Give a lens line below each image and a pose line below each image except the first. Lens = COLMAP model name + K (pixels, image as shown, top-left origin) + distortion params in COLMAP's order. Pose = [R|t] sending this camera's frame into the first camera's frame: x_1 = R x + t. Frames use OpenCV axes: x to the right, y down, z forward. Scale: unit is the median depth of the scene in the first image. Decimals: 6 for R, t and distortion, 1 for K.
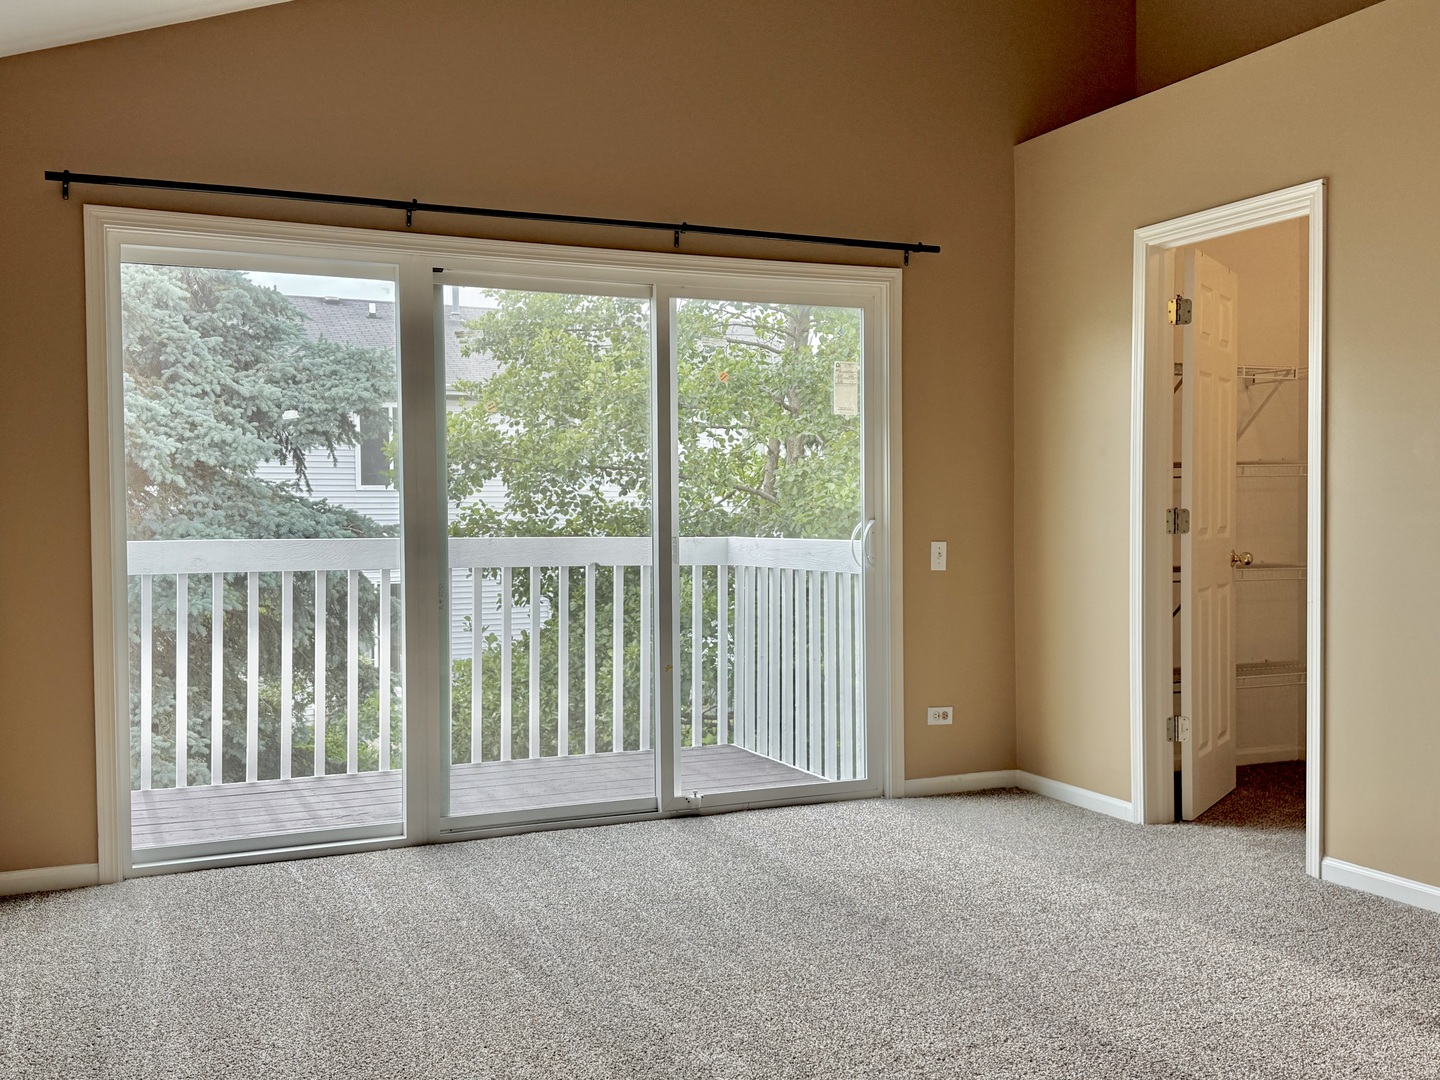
lens RADIAL K [[1430.4, 0, 720.0], [0, 1430.4, 540.0], [0, 0, 1]] dist [0.191877, -0.389867]
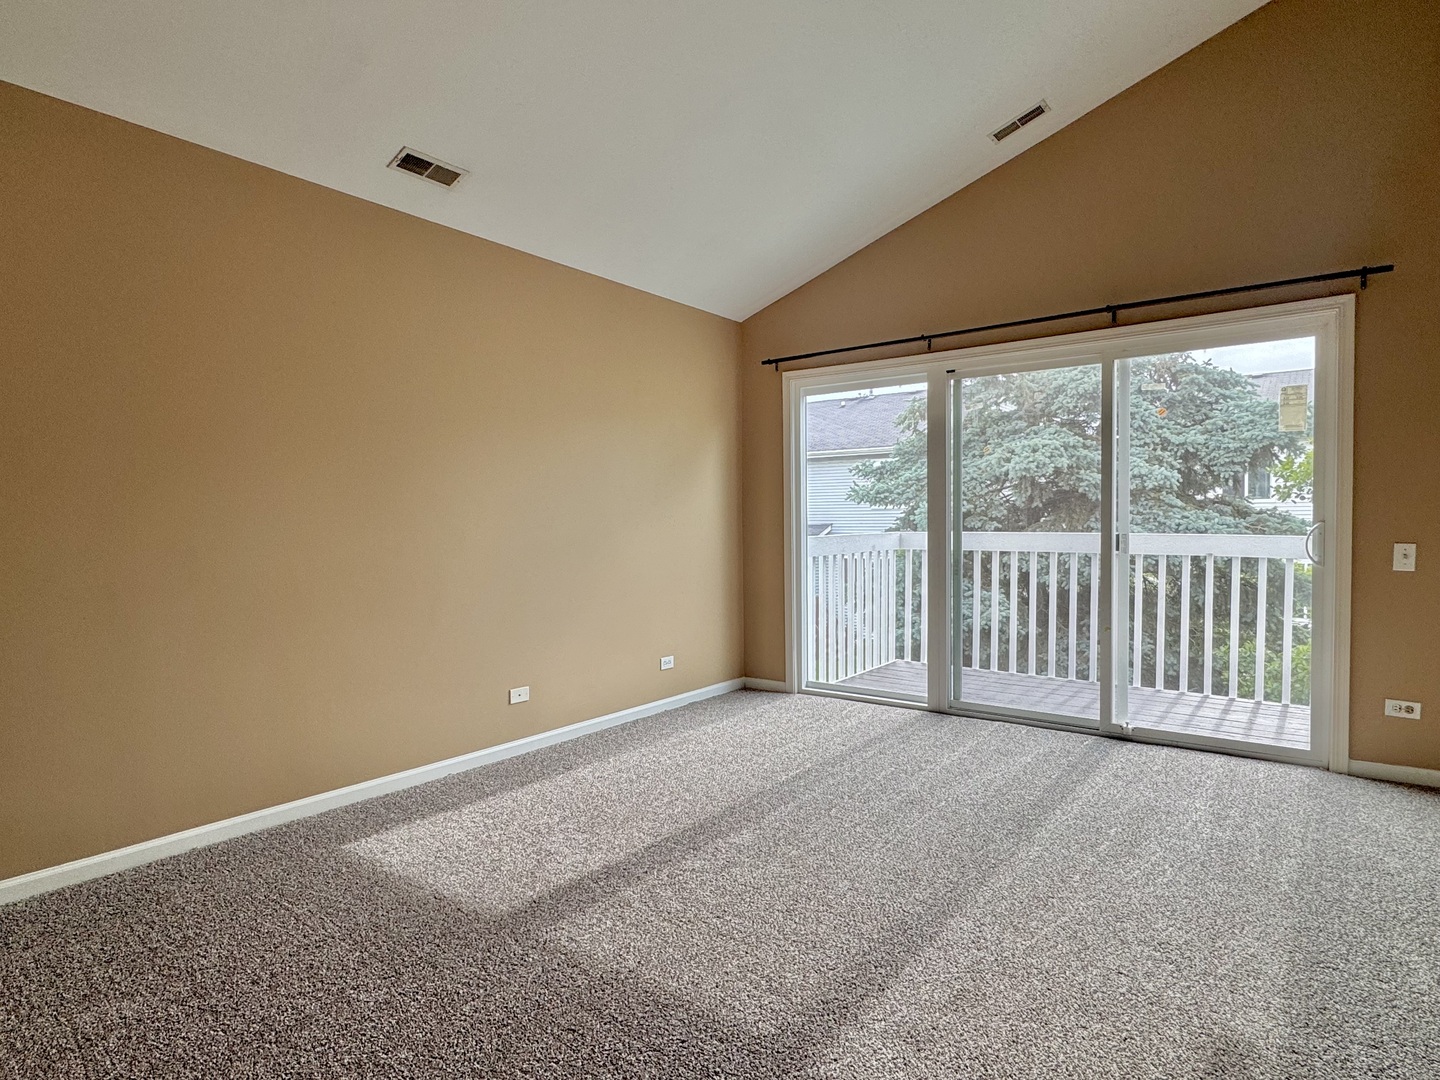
lens RADIAL K [[818.8, 0, 720.0], [0, 818.8, 540.0], [0, 0, 1]] dist [0.000429, -0.000476]
pose [[0.466900, 0.023986, -0.883985, 0.446035], [-0.015941, 0.999698, 0.018706, -0.004685], [0.884166, 0.005357, 0.467142, 0.278652]]
